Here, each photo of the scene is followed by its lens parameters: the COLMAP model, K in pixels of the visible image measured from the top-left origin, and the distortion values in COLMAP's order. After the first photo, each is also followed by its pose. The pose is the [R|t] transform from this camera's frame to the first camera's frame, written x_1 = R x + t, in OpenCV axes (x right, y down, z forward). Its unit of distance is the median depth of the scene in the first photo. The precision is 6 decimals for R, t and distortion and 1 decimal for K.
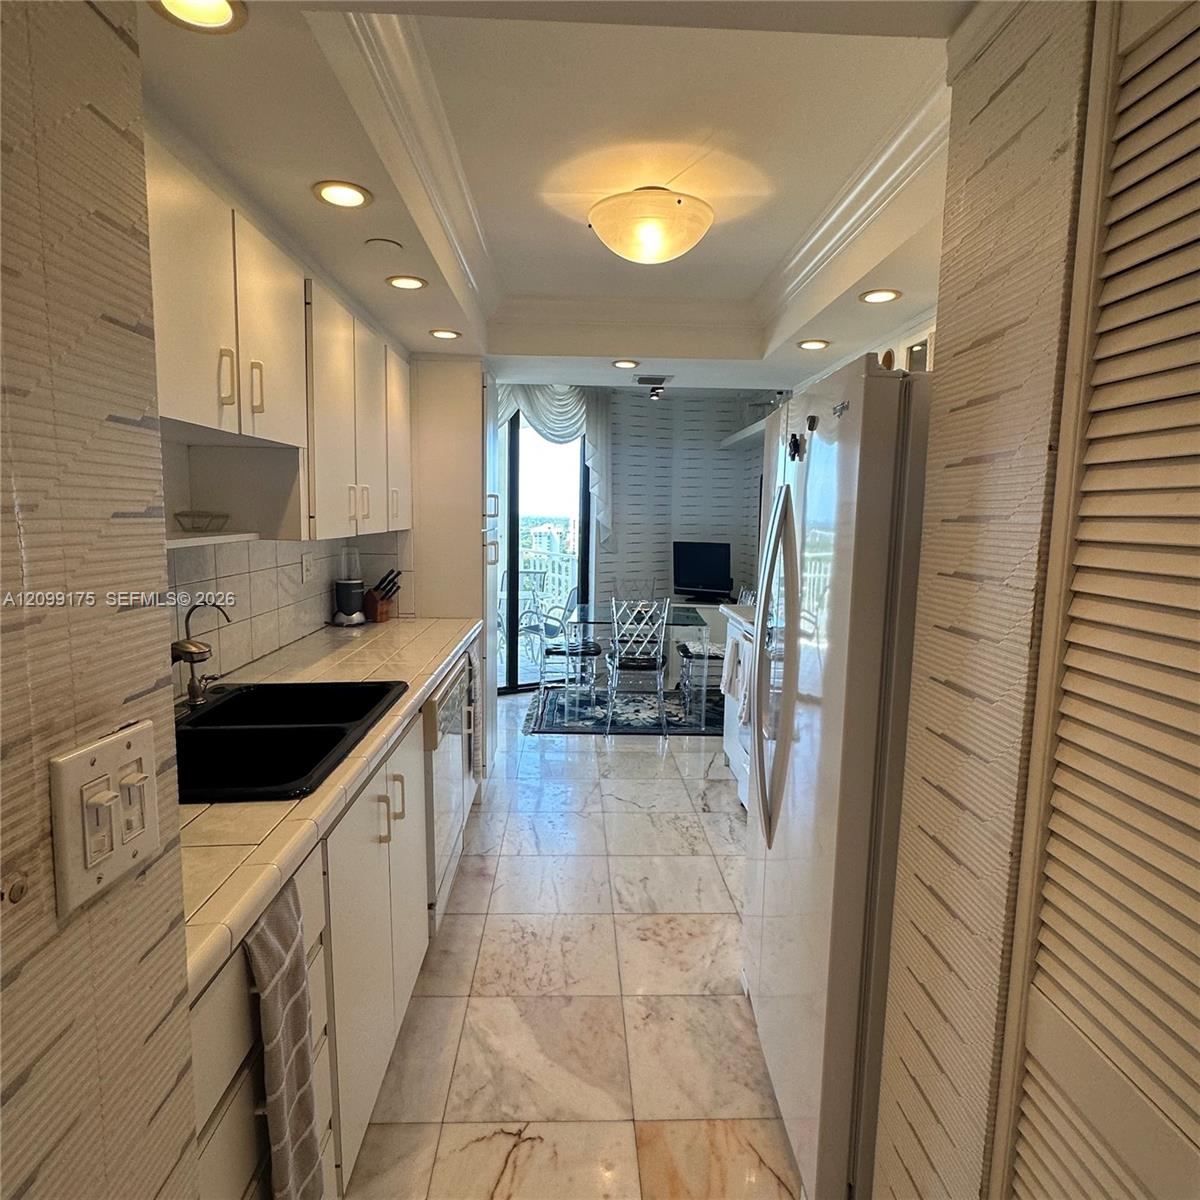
lens RADIAL K [[725.4, 0, 600.5], [0, 725.4, 598.4], [0, 0, 1]] dist [-0.009111, 0.000894]
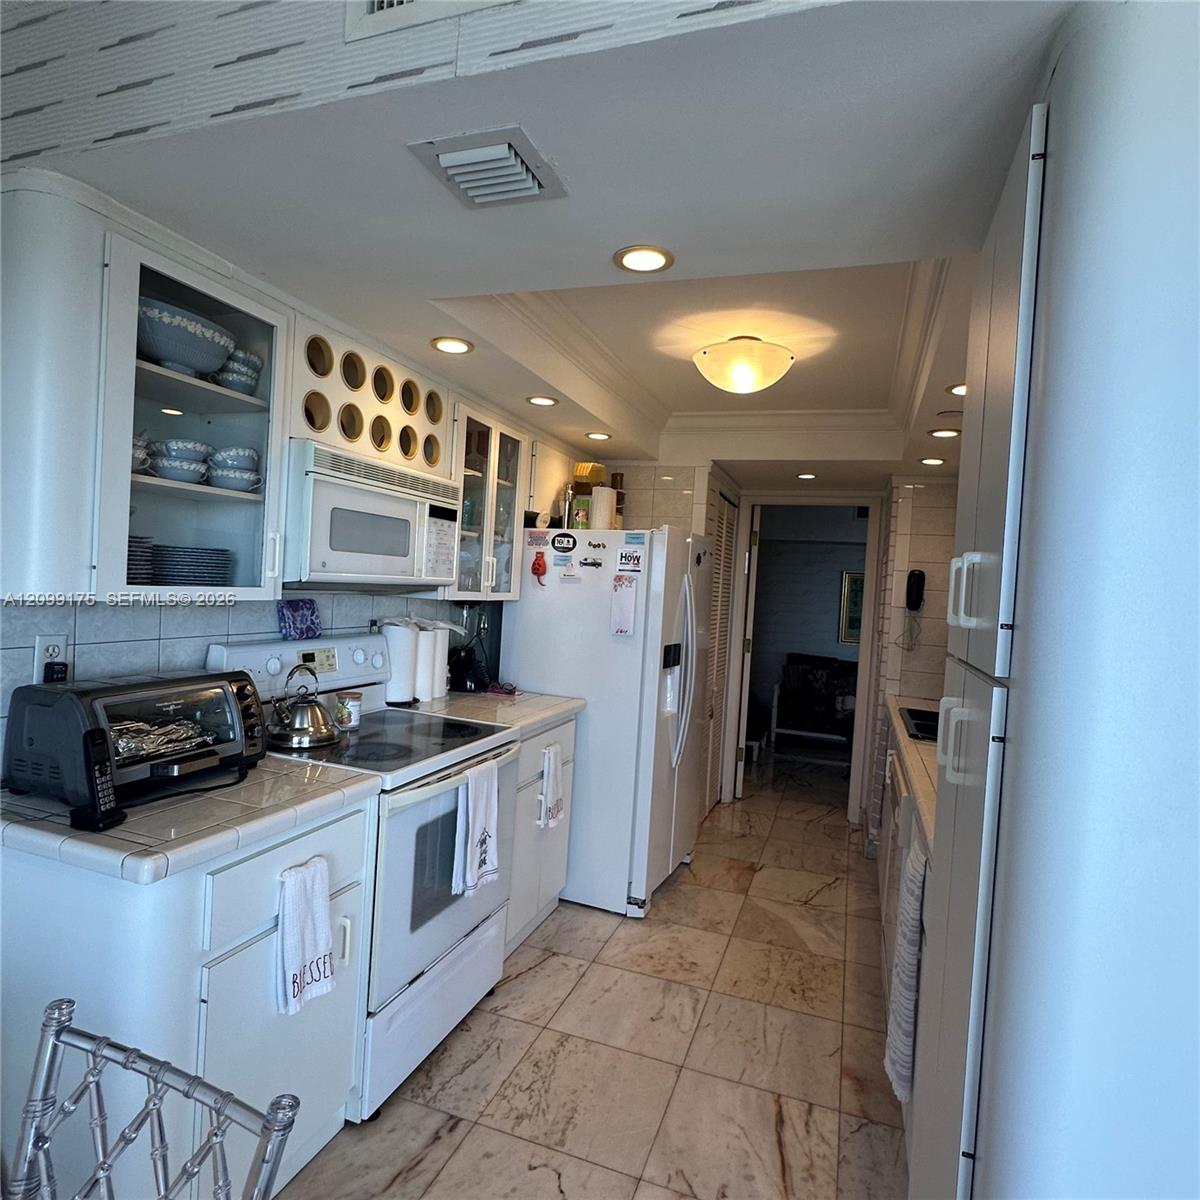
lens RADIAL K [[725.4, 0, 598.3], [0, 725.4, 601.6], [0, 0, 1]] dist [-0.009111, 0.000894]
pose [[-0.924203, -0.089724, 0.371213, -0.171259], [-0.037923, 0.988767, 0.144572, -0.247410], [-0.380015, 0.119536, -0.917224, 2.024787]]
